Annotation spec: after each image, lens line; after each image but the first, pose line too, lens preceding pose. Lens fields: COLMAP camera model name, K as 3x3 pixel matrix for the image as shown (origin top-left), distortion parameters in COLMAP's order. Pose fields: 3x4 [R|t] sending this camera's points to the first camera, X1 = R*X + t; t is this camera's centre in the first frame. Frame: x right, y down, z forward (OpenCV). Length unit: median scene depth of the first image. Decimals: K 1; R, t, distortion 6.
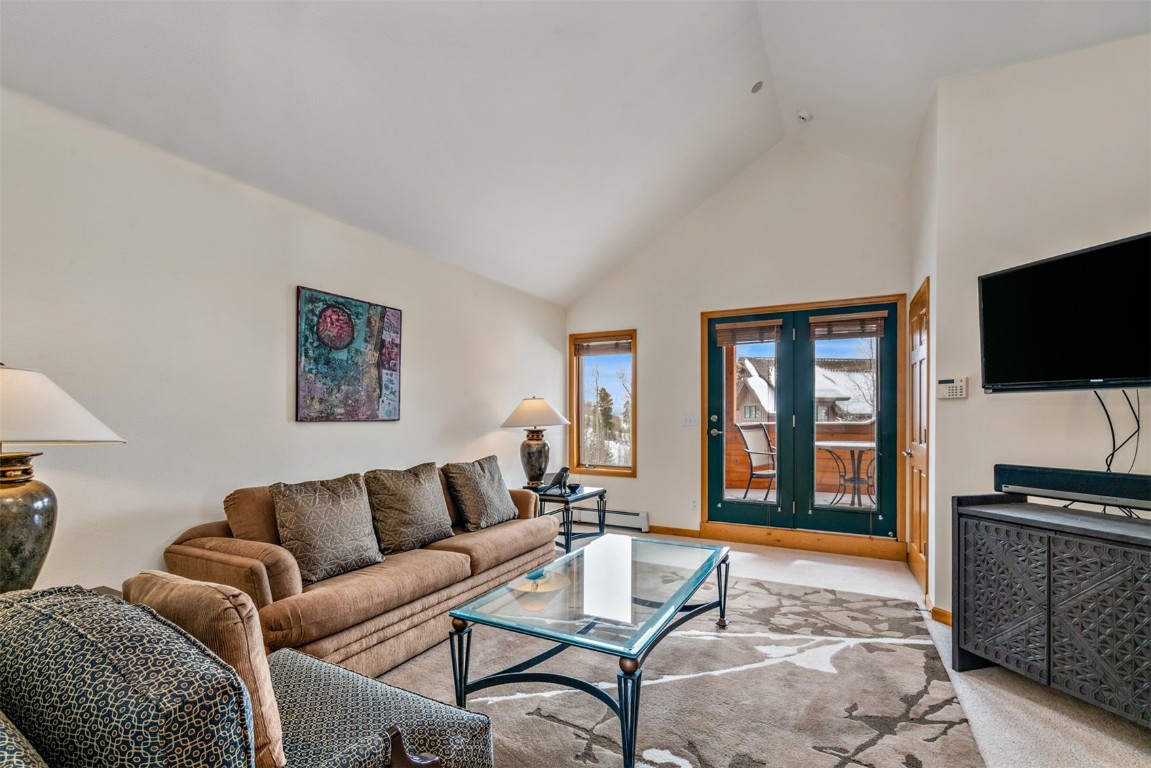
lens RADIAL K [[522.1, 0, 581.5], [0, 522.1, 409.8], [0, 0, 1]] dist [-0.002566, 0.002335]
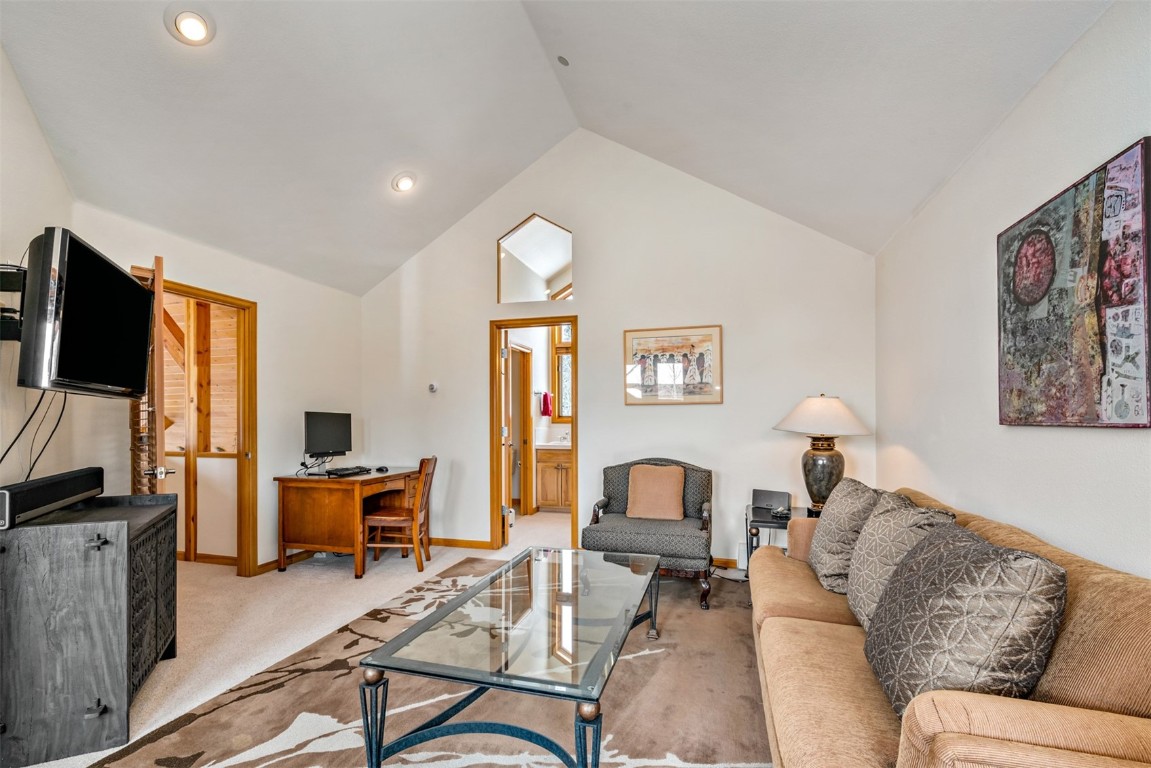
lens RADIAL K [[522.1, 0, 588.9], [0, 522.1, 423.2], [0, 0, 1]] dist [-0.002566, 0.002335]
pose [[-0.978684, 0.005710, -0.205291, 0.141328], [0.006669, 0.999970, -0.003982, 0.017423], [0.205262, -0.005266, -0.978693, 1.426599]]
